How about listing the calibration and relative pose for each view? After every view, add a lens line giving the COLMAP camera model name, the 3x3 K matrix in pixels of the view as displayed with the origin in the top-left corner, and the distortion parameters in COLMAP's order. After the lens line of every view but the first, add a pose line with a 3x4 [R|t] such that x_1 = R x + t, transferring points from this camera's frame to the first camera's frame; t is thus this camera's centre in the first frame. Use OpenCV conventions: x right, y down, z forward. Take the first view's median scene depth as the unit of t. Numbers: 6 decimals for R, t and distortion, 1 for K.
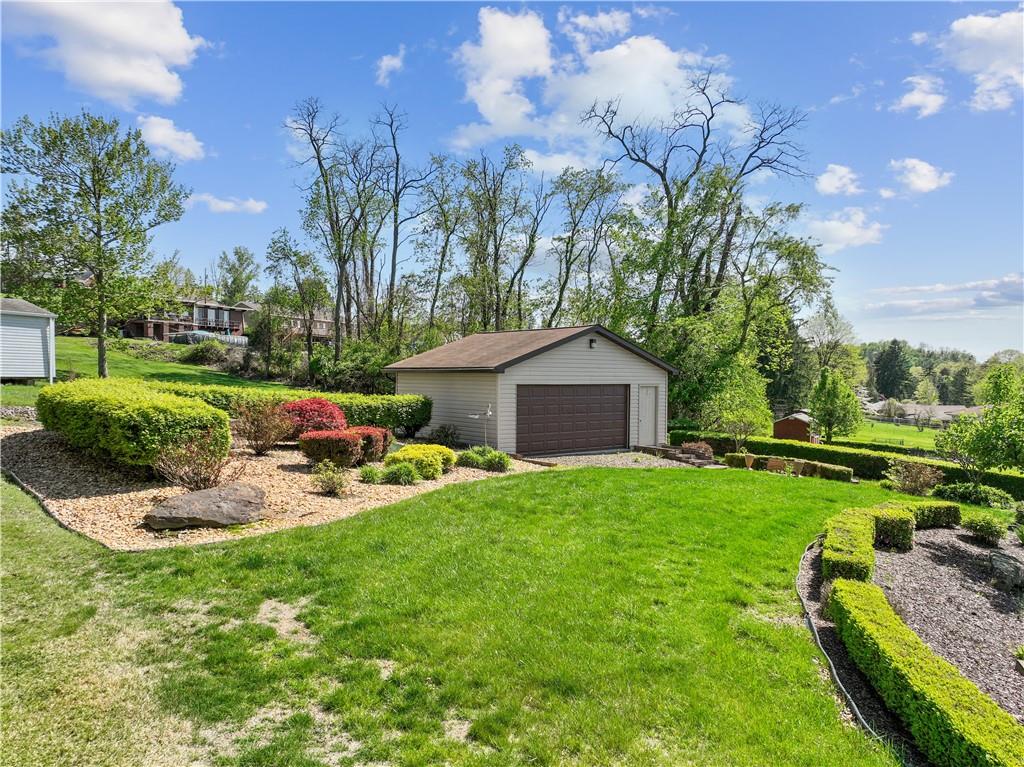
lens RADIAL K [[722.6, 0, 512.0], [0, 722.6, 383.5], [0, 0, 1]] dist [0.002225, -0.000052]
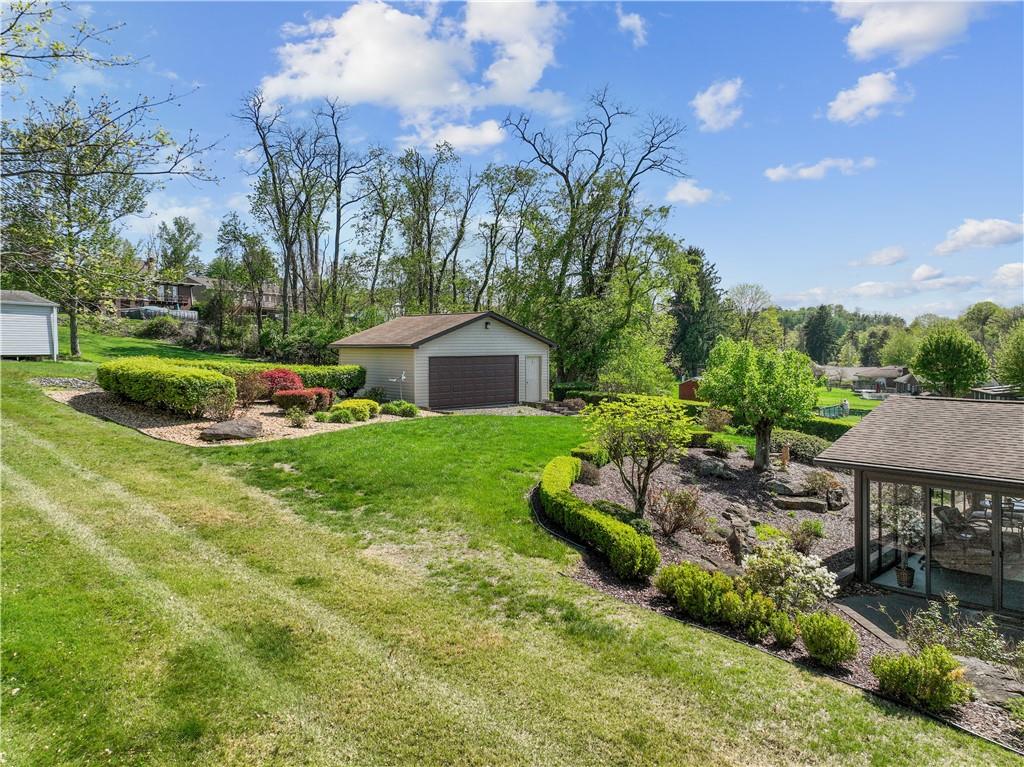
lens RADIAL K [[708.6, 0, 516.4], [0, 708.6, 357.8], [0, 0, 1]] dist [-0.000624, 0.000392]
pose [[0.996511, -0.012161, 0.082576, 0.018660], [0.011360, 0.999884, 0.010169, -0.002560], [-0.082690, -0.009195, 0.996533, -0.105653]]
